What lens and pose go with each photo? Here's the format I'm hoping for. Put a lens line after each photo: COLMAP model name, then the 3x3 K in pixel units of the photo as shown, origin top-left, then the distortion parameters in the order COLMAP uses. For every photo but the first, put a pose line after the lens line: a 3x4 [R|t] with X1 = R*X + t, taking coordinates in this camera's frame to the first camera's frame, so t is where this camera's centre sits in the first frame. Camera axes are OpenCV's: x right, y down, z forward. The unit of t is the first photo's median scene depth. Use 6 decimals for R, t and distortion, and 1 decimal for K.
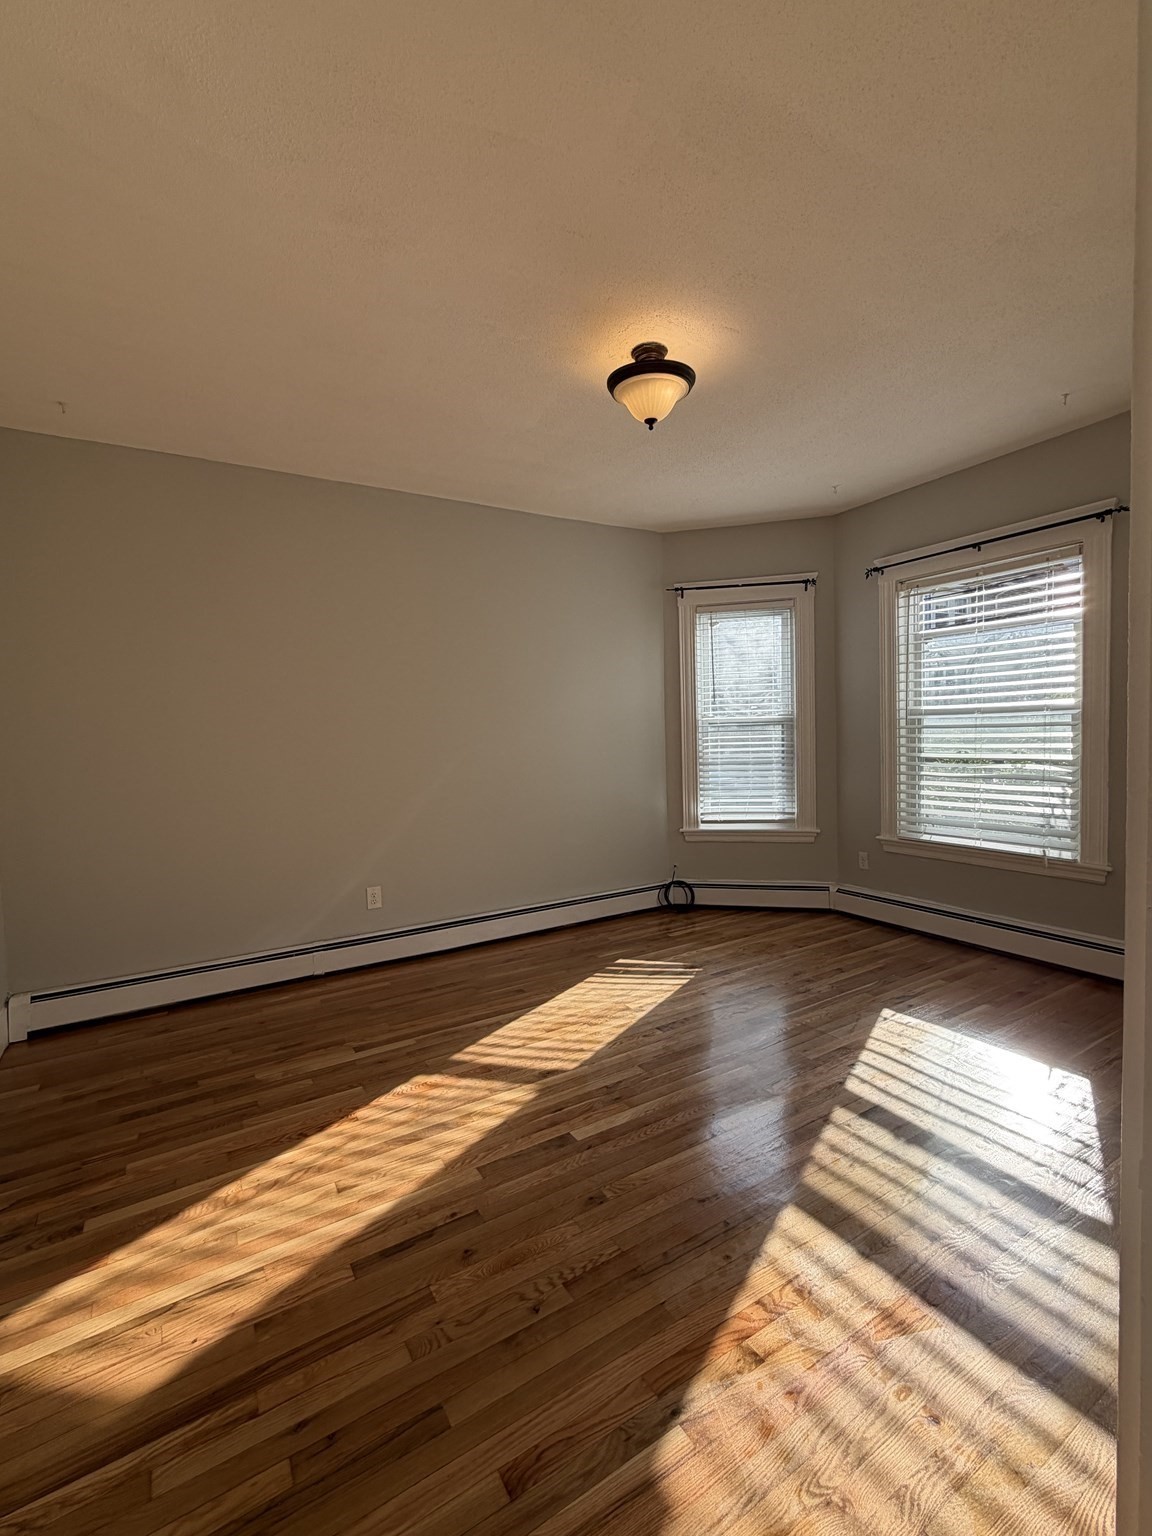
lens RADIAL K [[667.5, 0, 574.4], [0, 667.5, 767.3], [0, 0, 1]] dist [0.000879, -0.001331]
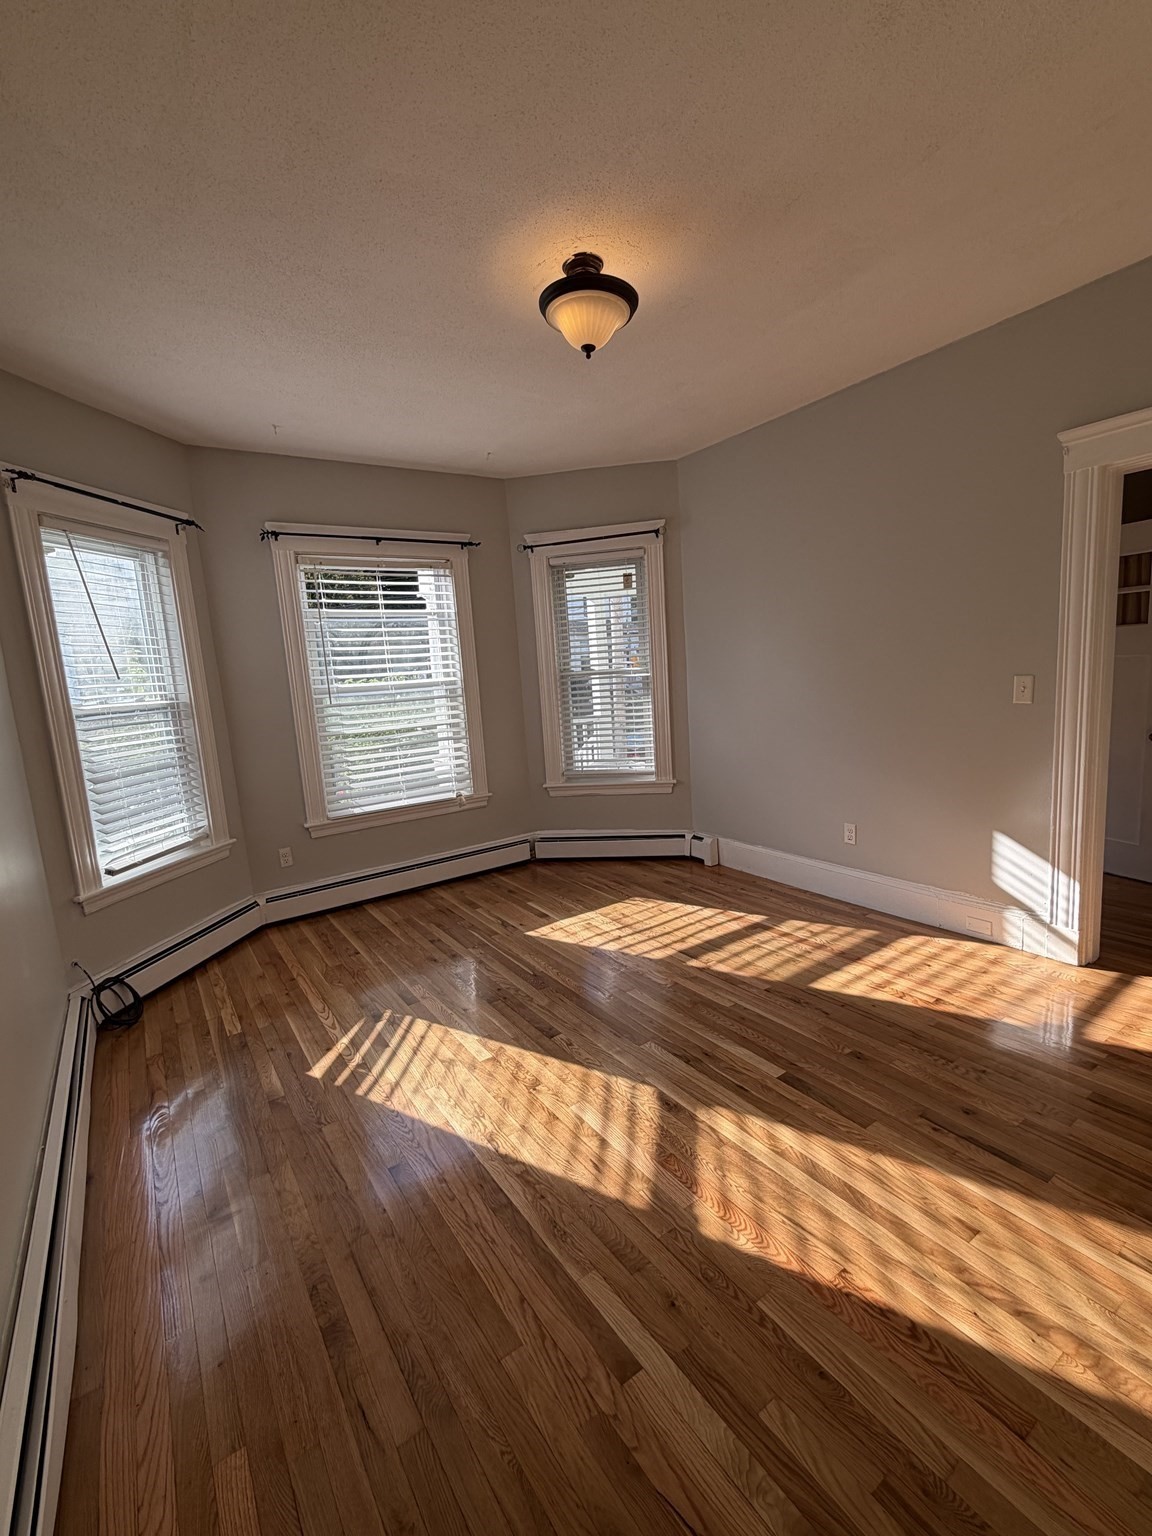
lens RADIAL K [[667.5, 0, 575.1], [0, 667.5, 768.6], [0, 0, 1]] dist [0.000879, -0.001331]
pose [[-0.049645, -0.116117, 0.991994, -0.823309], [0.117188, 0.985681, 0.121242, -0.074233], [-0.991868, 0.122269, -0.035327, 1.102641]]
